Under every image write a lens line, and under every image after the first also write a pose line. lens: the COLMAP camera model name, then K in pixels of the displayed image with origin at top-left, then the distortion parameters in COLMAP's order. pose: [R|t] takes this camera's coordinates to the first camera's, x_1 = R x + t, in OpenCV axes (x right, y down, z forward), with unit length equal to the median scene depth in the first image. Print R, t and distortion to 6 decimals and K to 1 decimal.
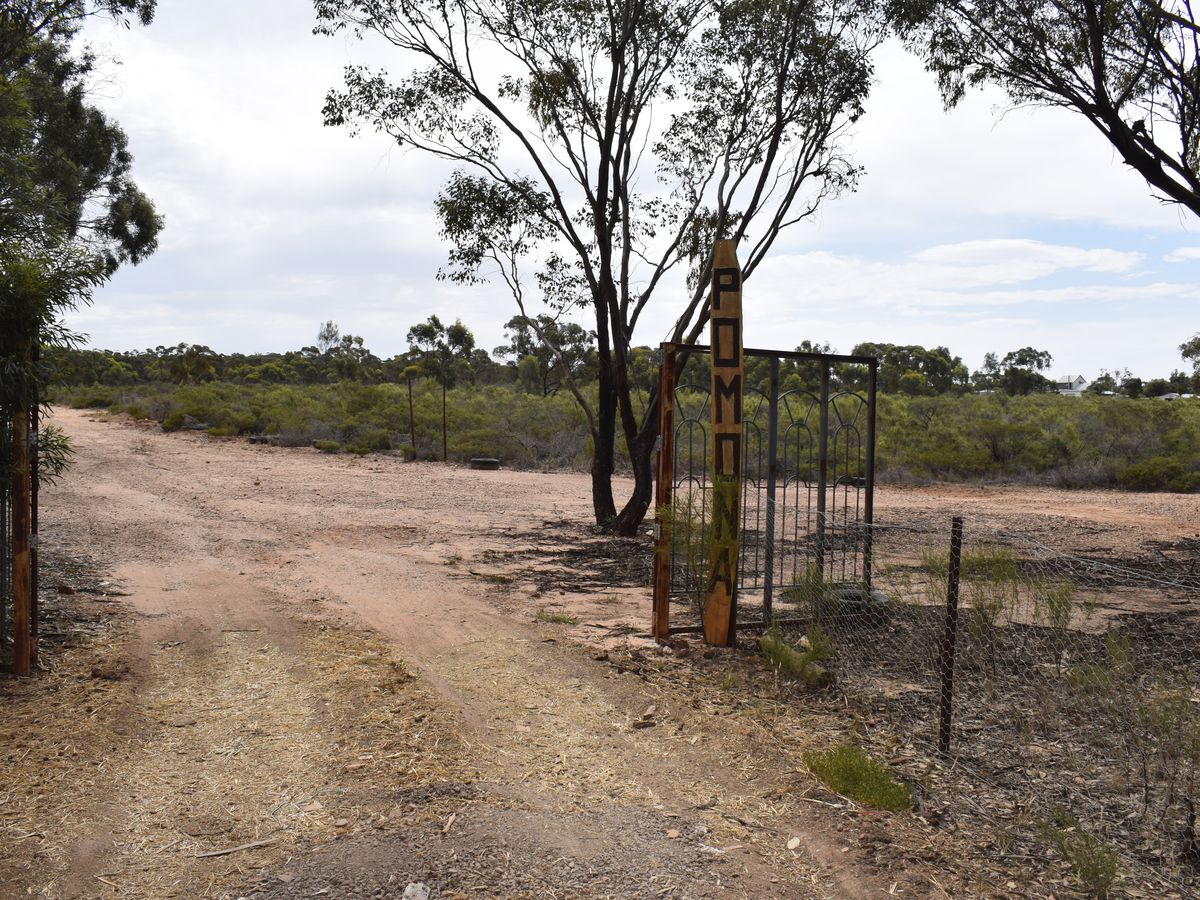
lens RADIAL K [[1222.7, 0, 600.0], [0, 1222.7, 450.0], [0, 0, 1]] dist [-0.098726, 0.012018]
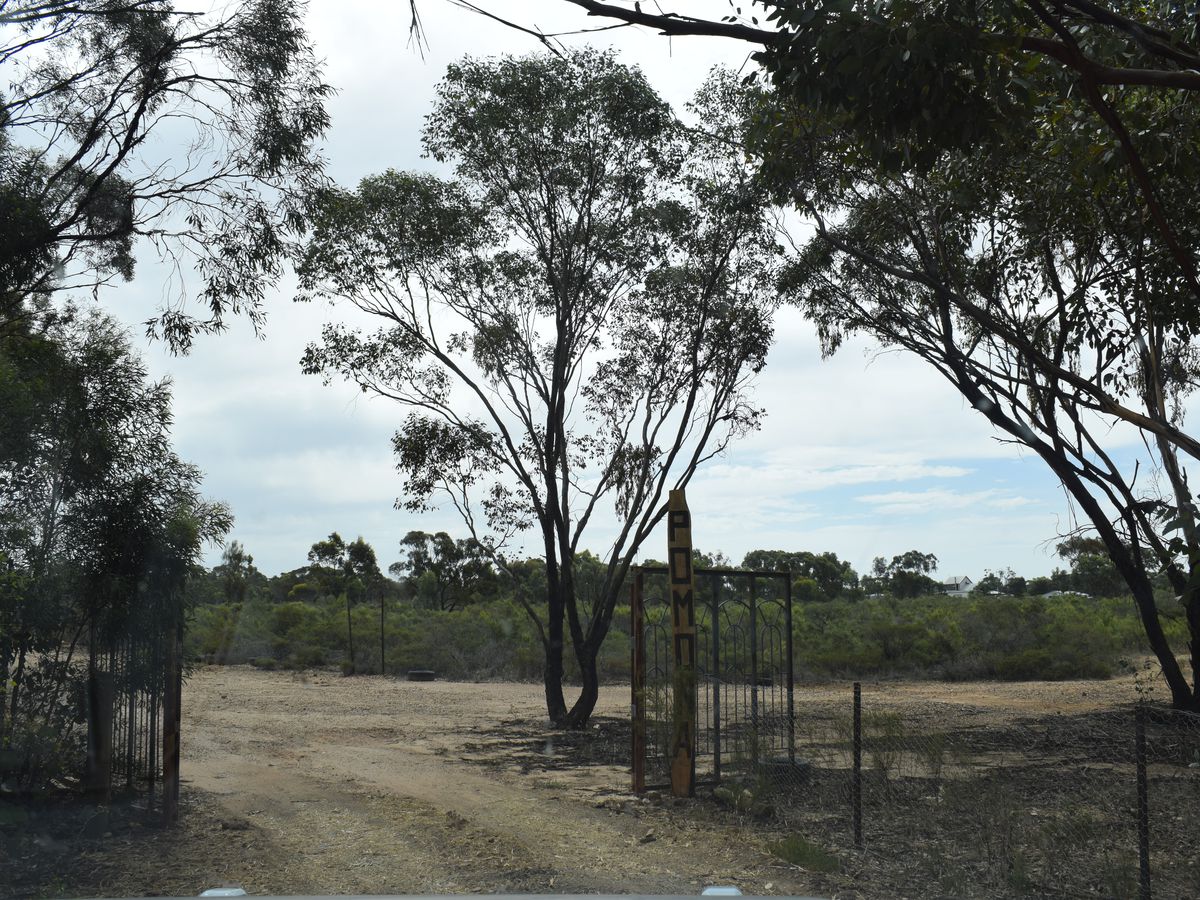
lens RADIAL K [[1524.5, 0, 600.0], [0, 1524.5, 450.0], [0, 0, 1]] dist [-0.116753, 0.039127]
pose [[0.991609, -0.012001, 0.128713, -0.127731], [0.030997, 0.988707, -0.146620, 0.018526], [-0.125500, 0.149380, 0.980783, -0.414530]]
